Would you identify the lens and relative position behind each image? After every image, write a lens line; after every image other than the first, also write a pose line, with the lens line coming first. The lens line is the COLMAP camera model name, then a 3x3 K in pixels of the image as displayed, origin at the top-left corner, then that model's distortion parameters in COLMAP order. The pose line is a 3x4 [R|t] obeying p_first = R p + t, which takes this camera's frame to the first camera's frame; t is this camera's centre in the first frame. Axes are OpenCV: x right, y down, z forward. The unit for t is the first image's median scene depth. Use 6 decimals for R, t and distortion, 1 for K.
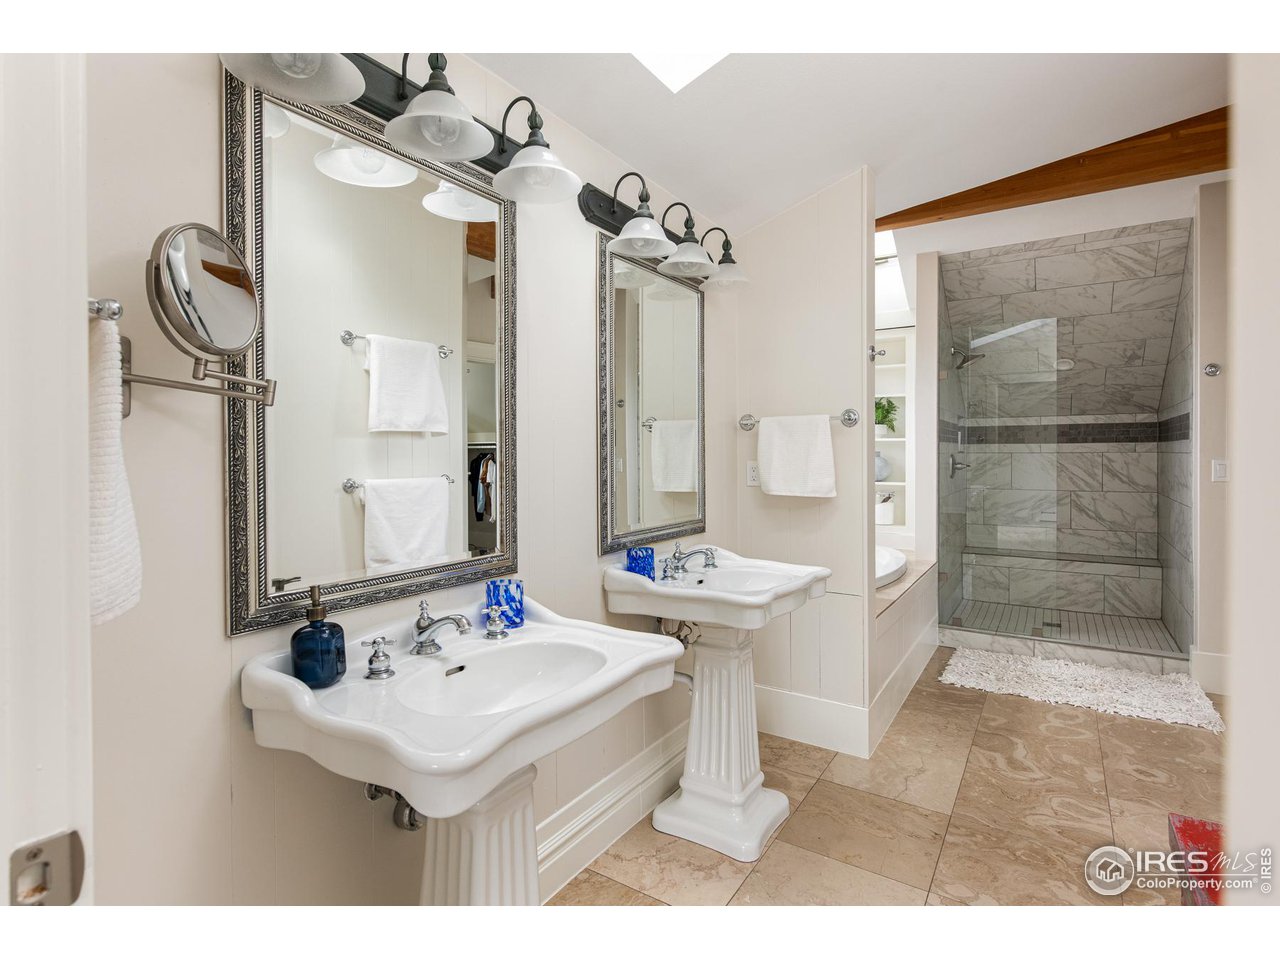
lens RADIAL K [[631.1, 0, 639.2], [0, 631.1, 458.1], [0, 0, 1]] dist [0.000035, -0.000286]
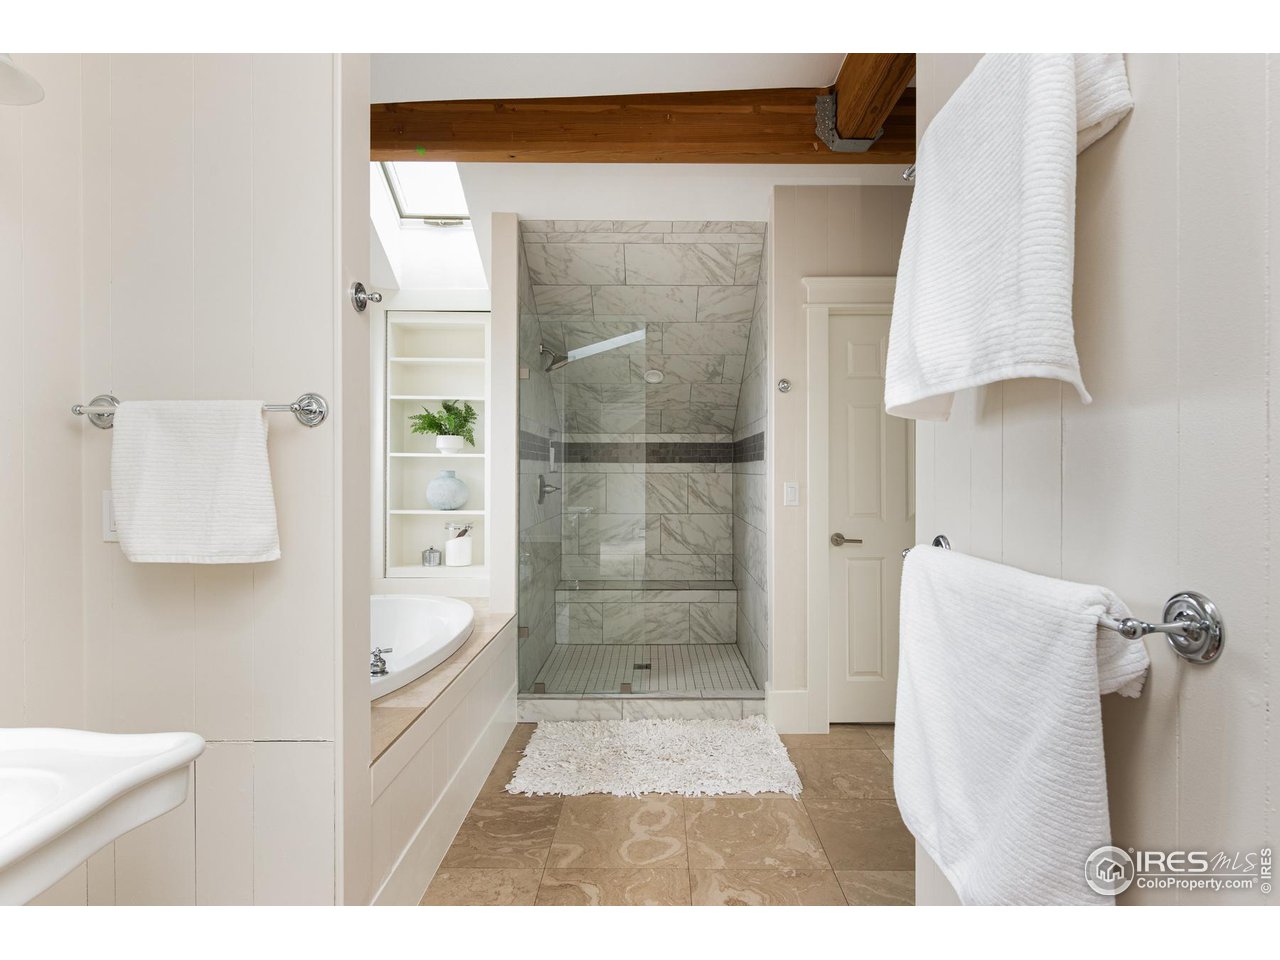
lens RADIAL K [[631.1, 0, 639.2], [0, 631.1, 458.1], [0, 0, 1]] dist [0.000035, -0.000286]
pose [[0.847317, 0.016155, 0.530842, 0.189505], [-0.001479, 0.999605, -0.028061, -0.005359], [-0.531086, 0.022992, 0.847006, 0.264872]]
